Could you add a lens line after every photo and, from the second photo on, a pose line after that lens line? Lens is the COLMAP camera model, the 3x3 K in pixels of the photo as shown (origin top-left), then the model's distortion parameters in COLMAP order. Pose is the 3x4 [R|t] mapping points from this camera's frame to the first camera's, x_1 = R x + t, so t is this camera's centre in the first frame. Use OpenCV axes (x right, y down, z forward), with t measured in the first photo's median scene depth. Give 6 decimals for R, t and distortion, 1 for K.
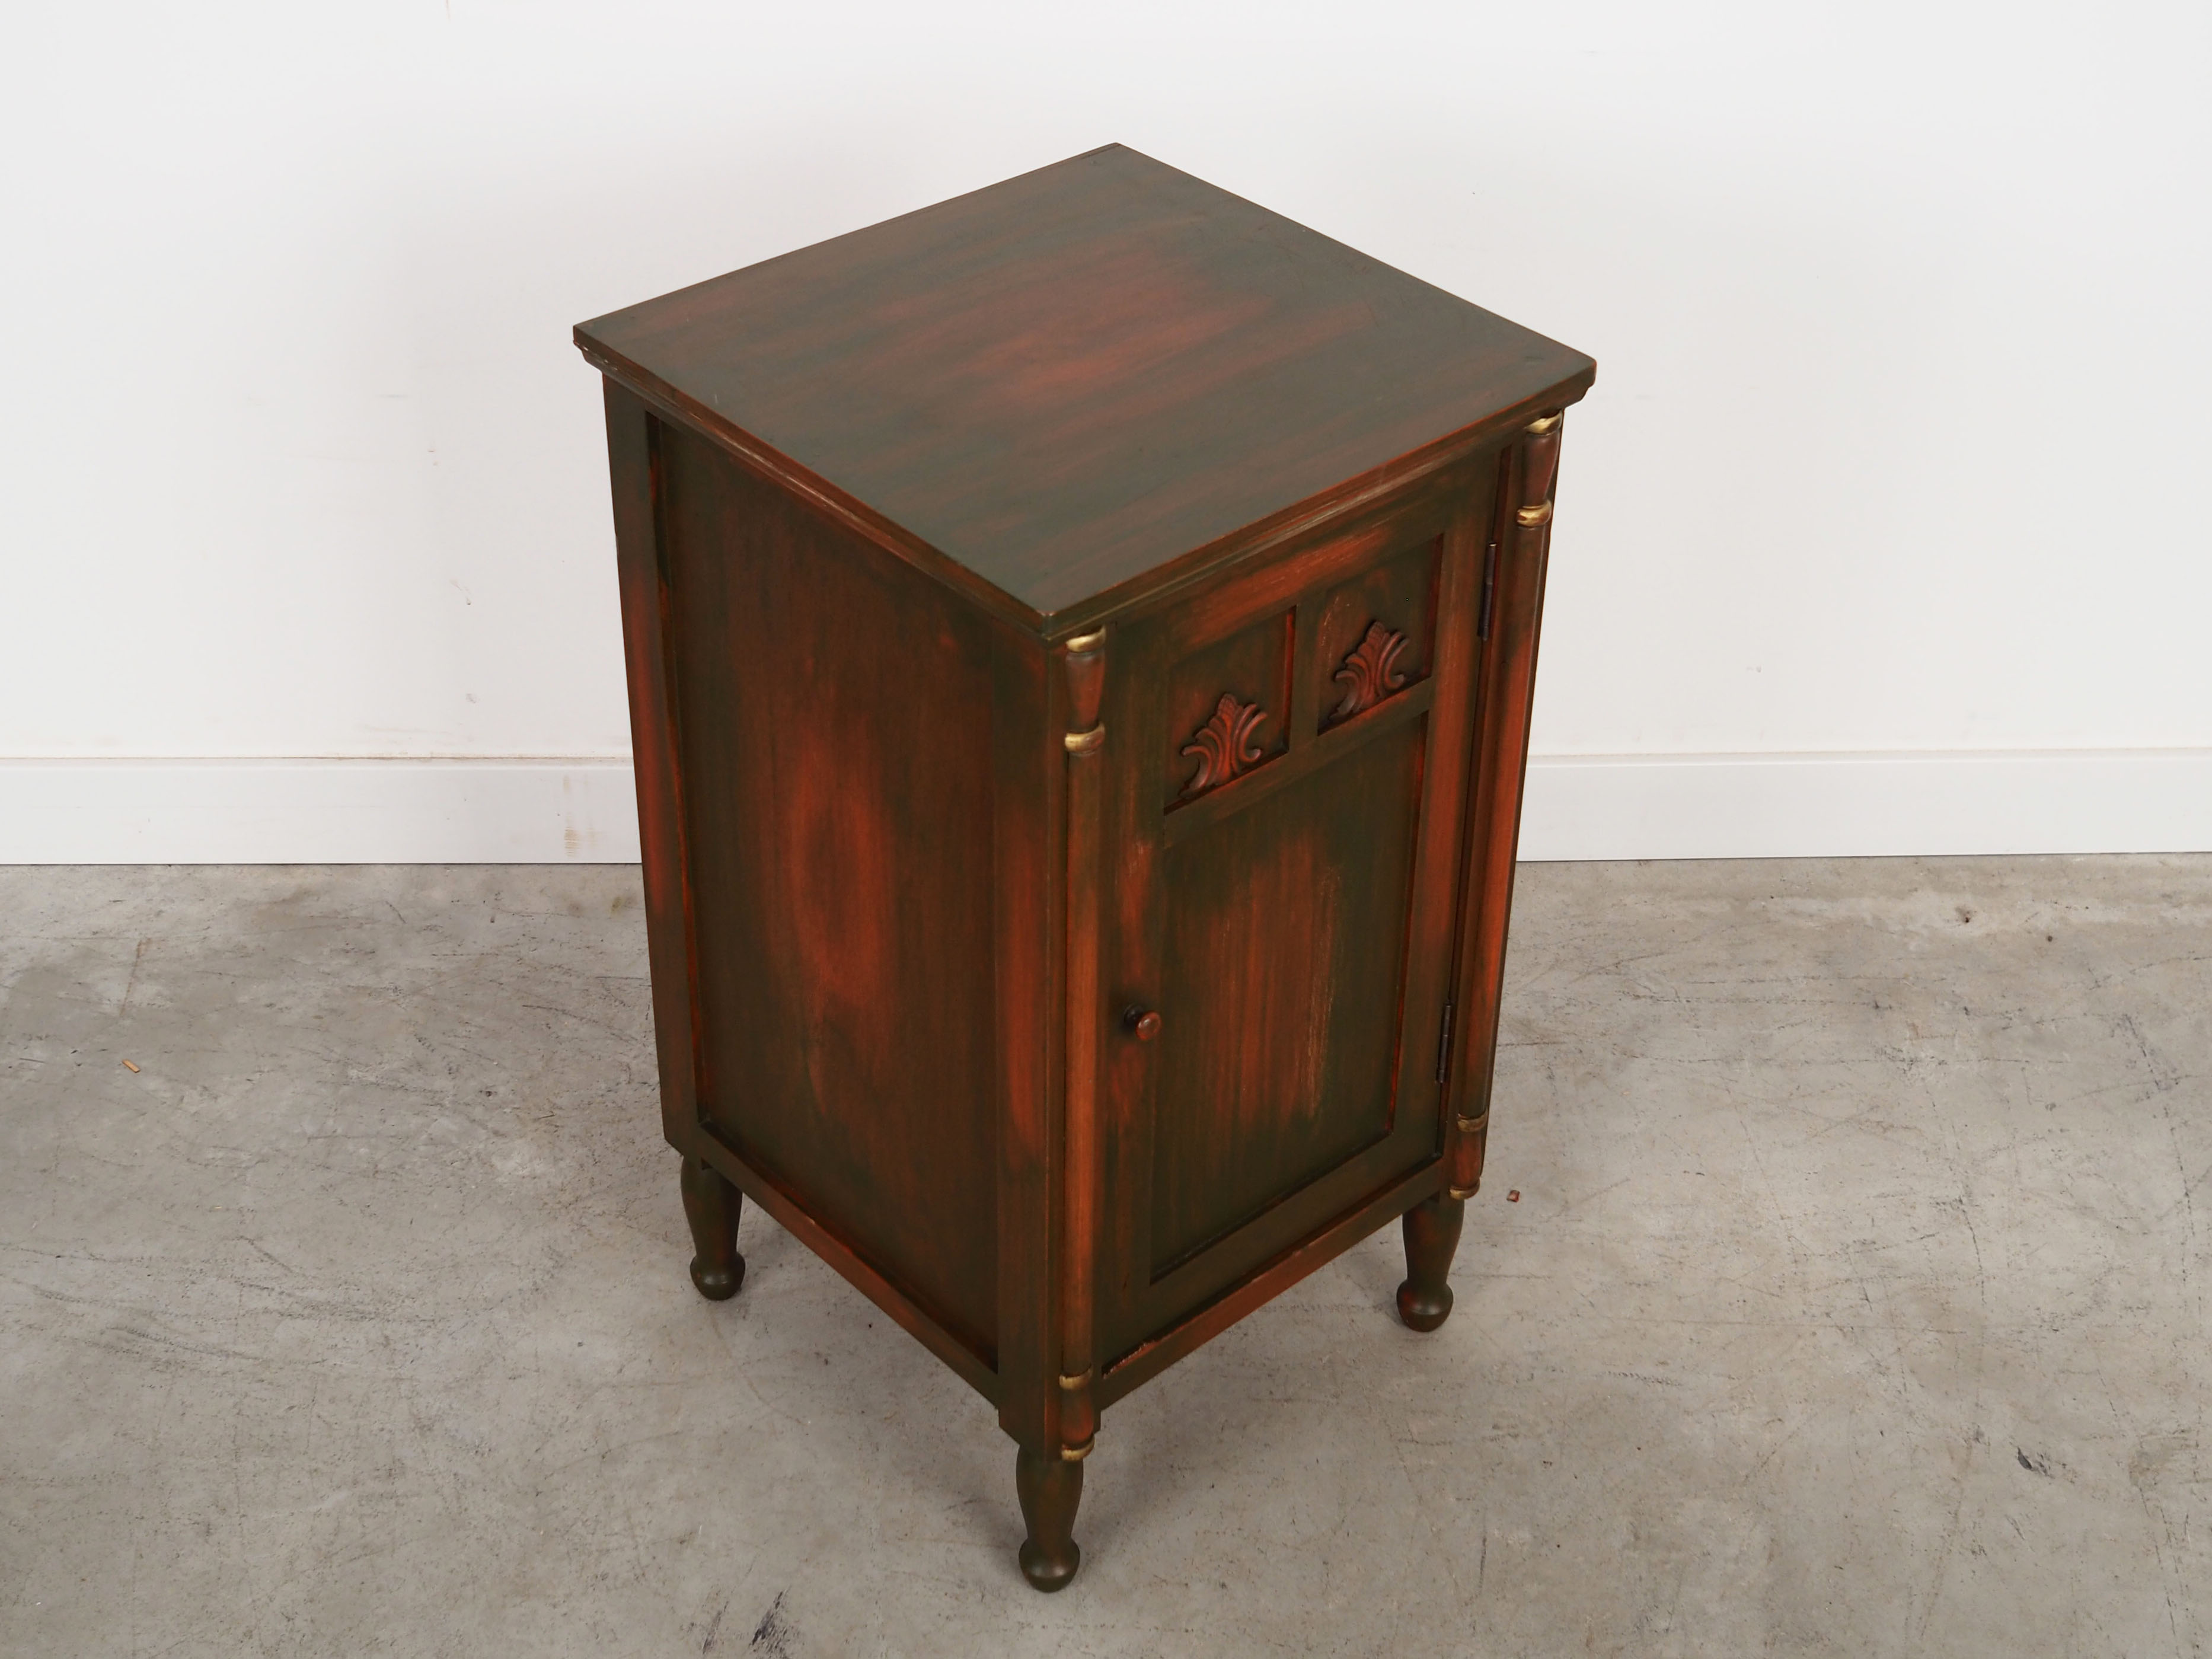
lens RADIAL K [[3263.6, 0, 1148.0], [0, 3263.6, 811.5], [0, 0, 1]] dist [-0.003224, 0.000000]
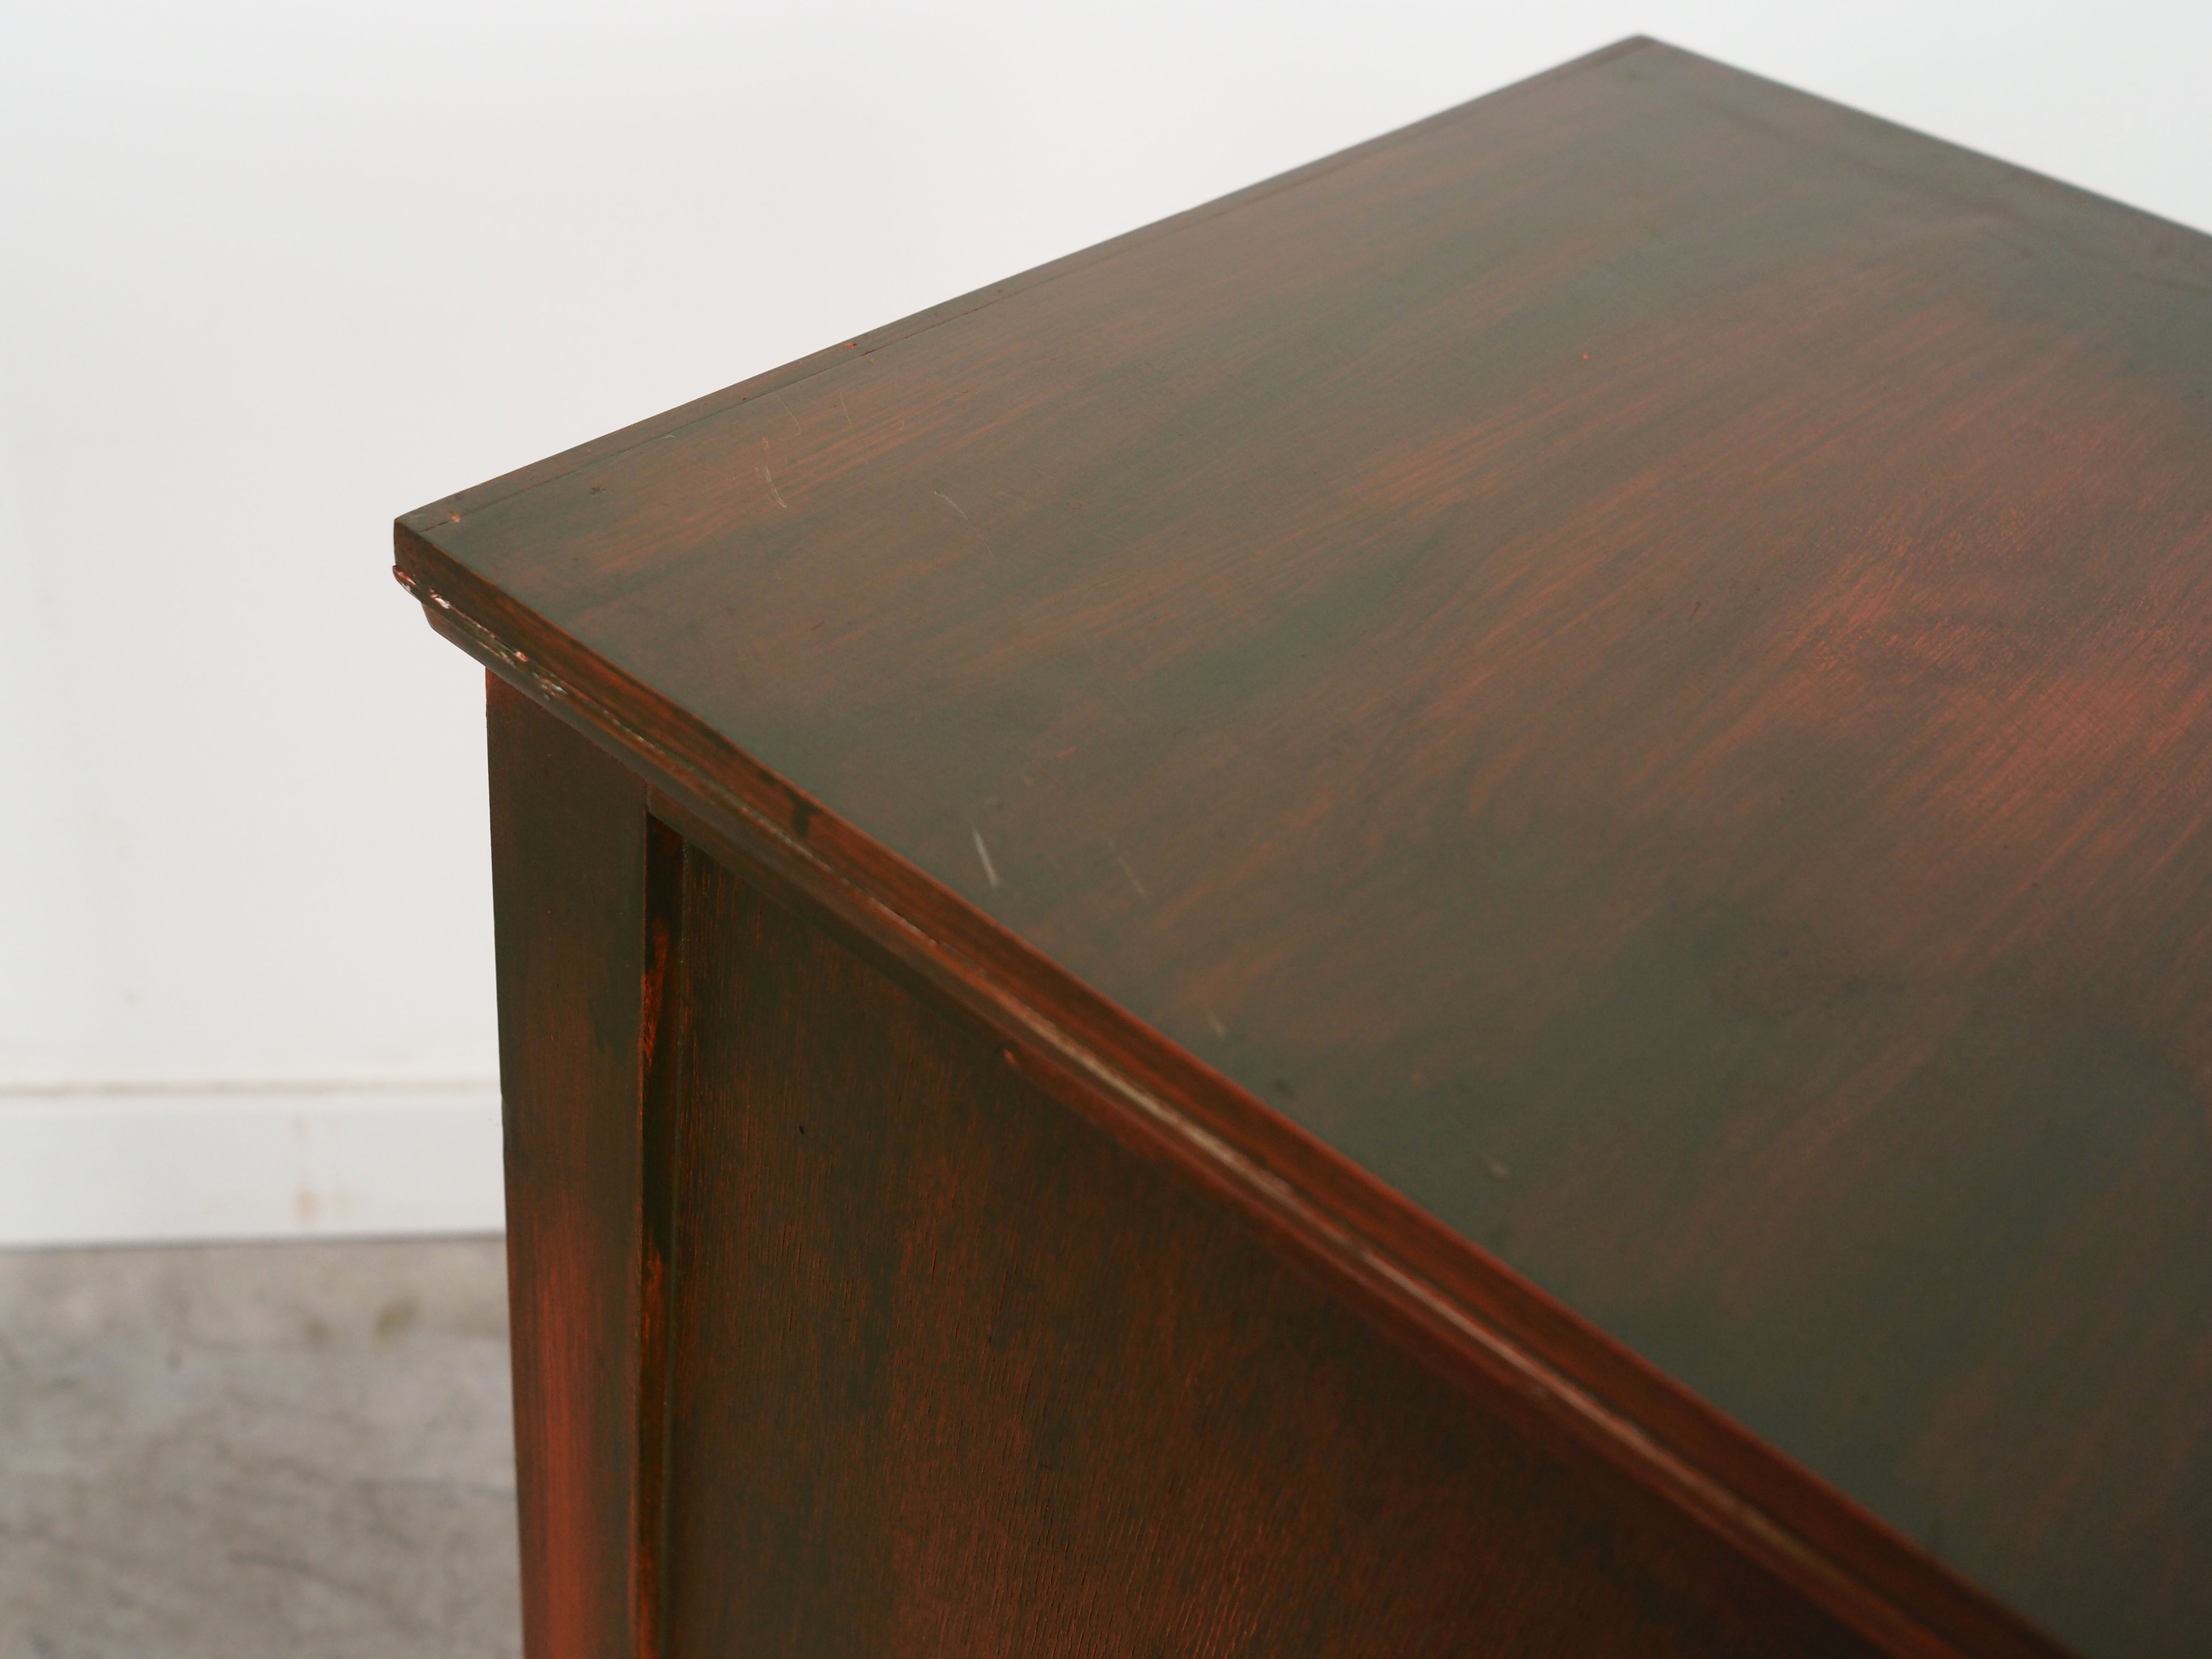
lens RADIAL K [[2403.2, 0, 1052.8], [0, 2403.2, 760.5], [0, 0, 1]] dist [-0.027258, 0.000000]
pose [[0.989613, 0.002649, 0.143735, -0.123067], [-0.008758, 0.999084, 0.041886, -0.113335], [-0.143492, -0.042710, 0.988729, 0.644006]]
